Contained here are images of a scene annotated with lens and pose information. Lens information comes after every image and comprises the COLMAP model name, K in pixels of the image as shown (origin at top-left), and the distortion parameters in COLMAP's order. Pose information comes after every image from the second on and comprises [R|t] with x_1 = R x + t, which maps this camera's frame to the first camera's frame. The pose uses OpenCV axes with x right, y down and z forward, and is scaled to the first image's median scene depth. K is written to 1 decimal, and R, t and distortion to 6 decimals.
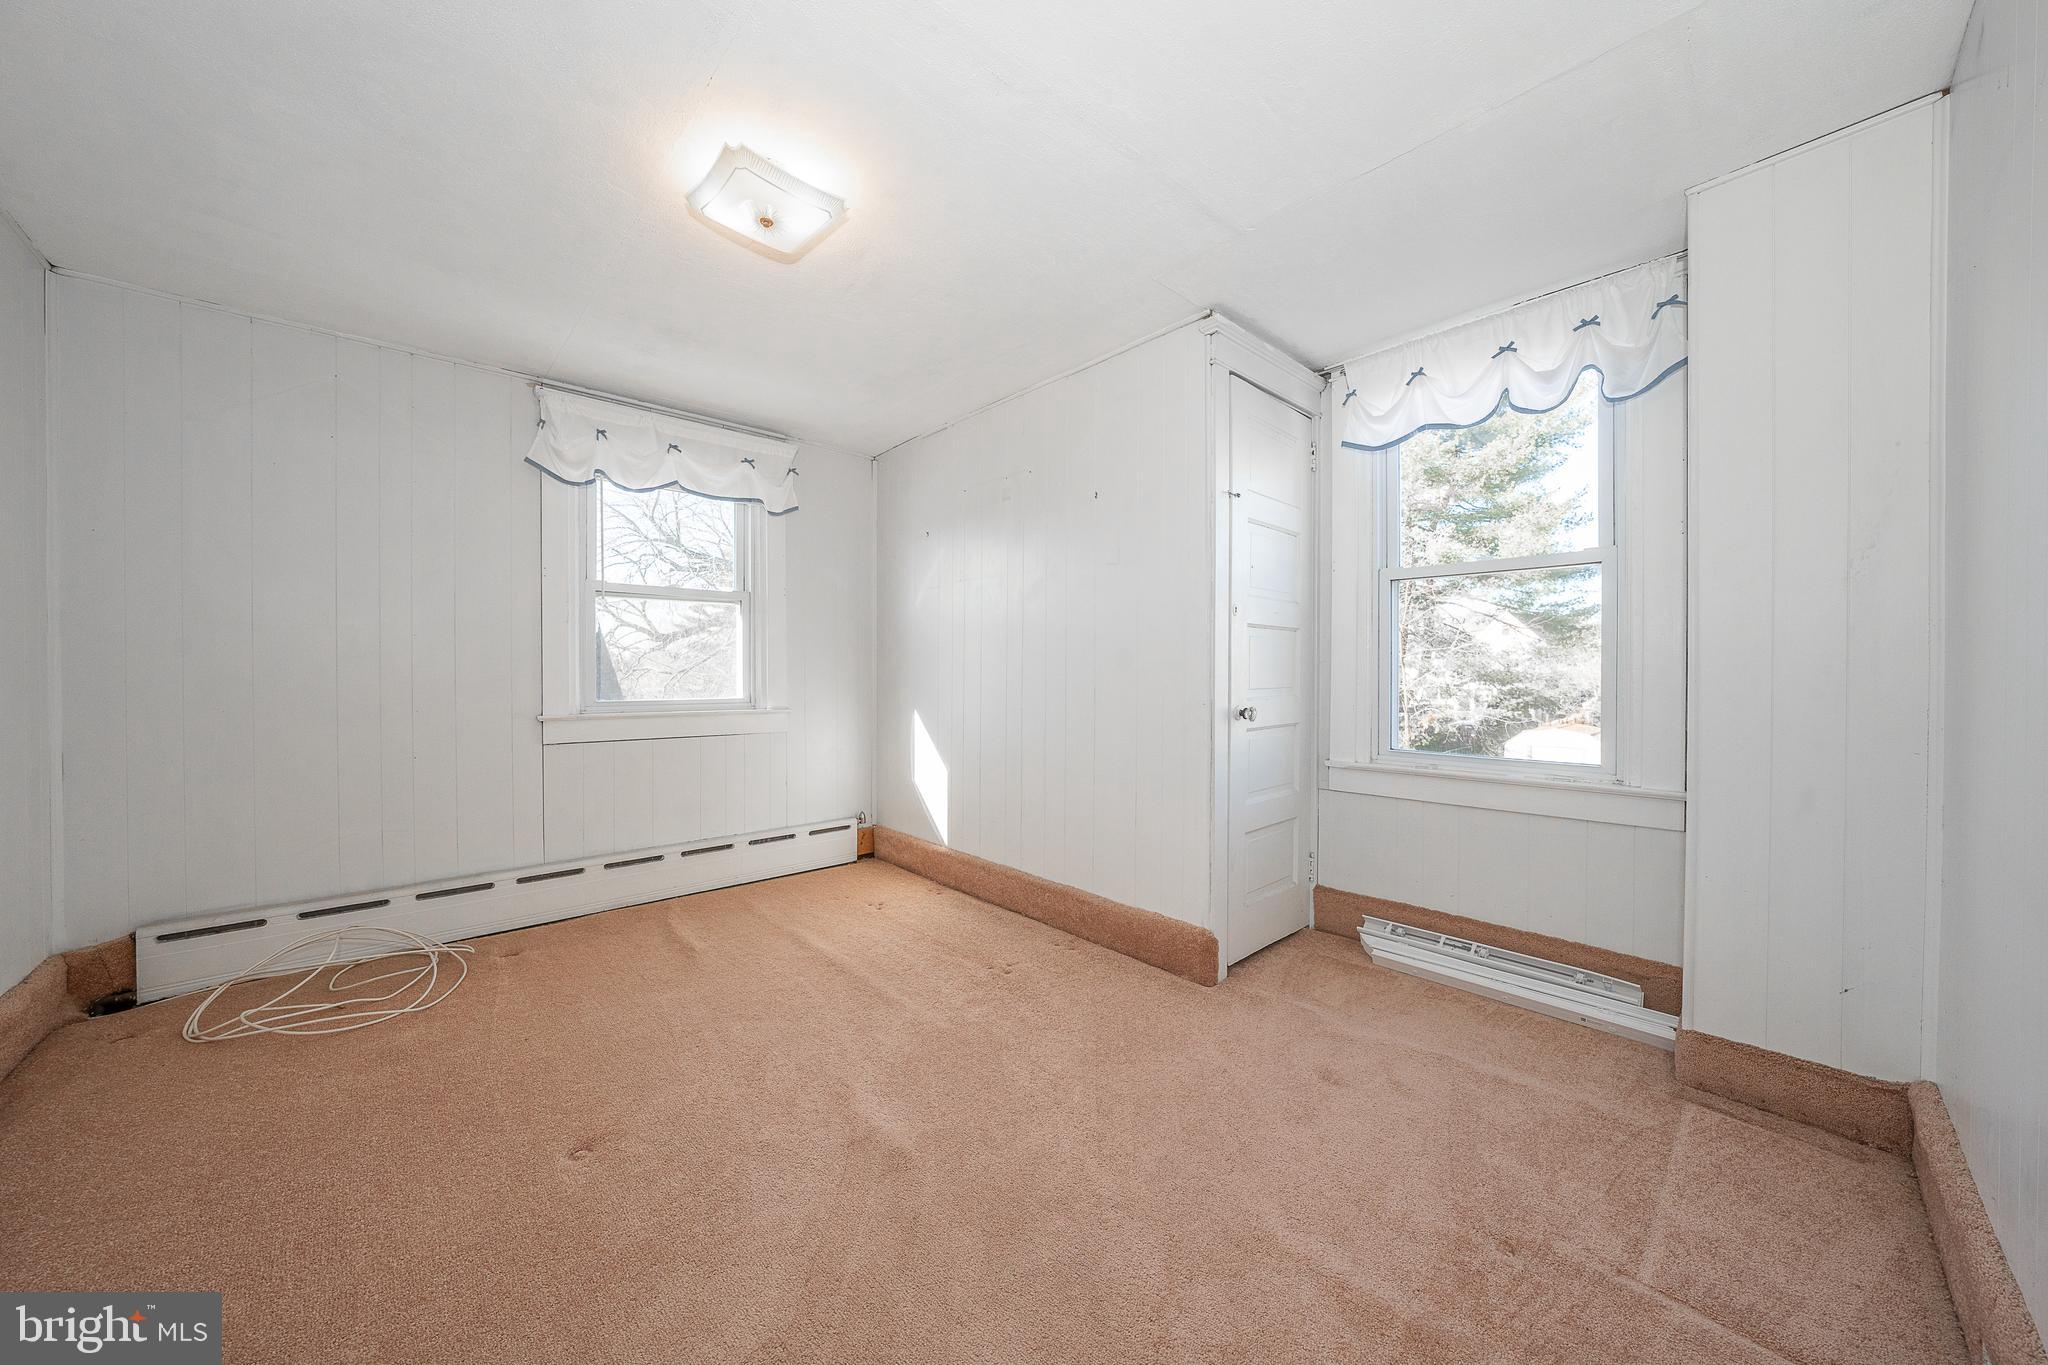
lens RADIAL K [[705.1, 0, 1025.8], [0, 705.1, 675.7], [0, 0, 1]] dist [-0.030848, 0.006703]
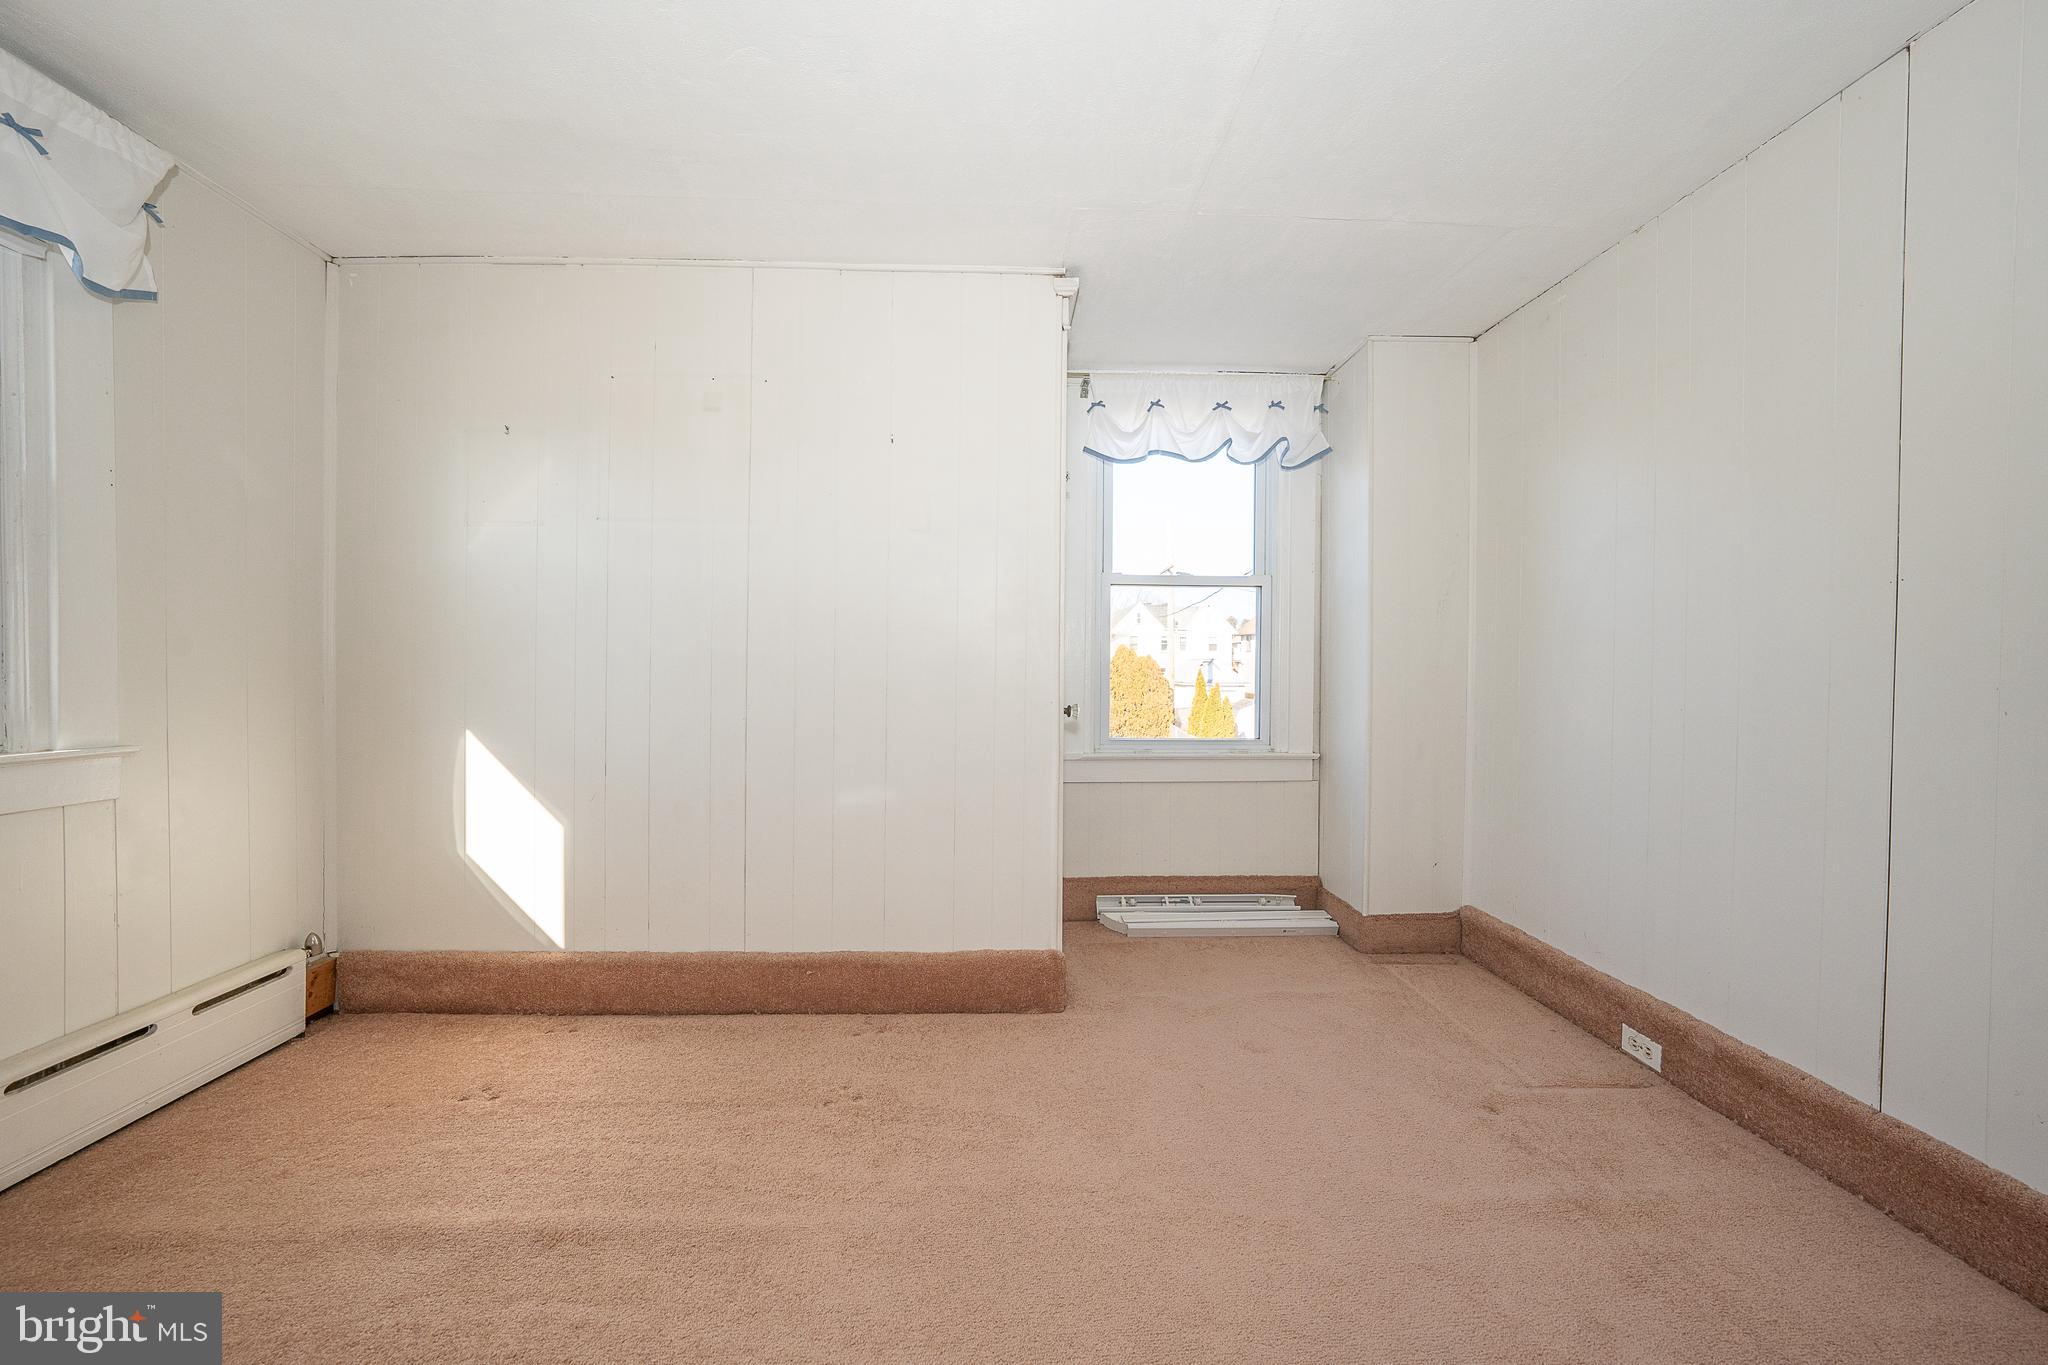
lens RADIAL K [[705.1, 0, 1025.8], [0, 705.1, 675.7], [0, 0, 1]] dist [-0.030848, 0.006703]
pose [[0.641564, -0.003711, 0.767060, -0.422283], [-0.000817, 0.999984, 0.005522, 0.000522], [-0.767069, -0.004169, 0.641551, 0.406843]]
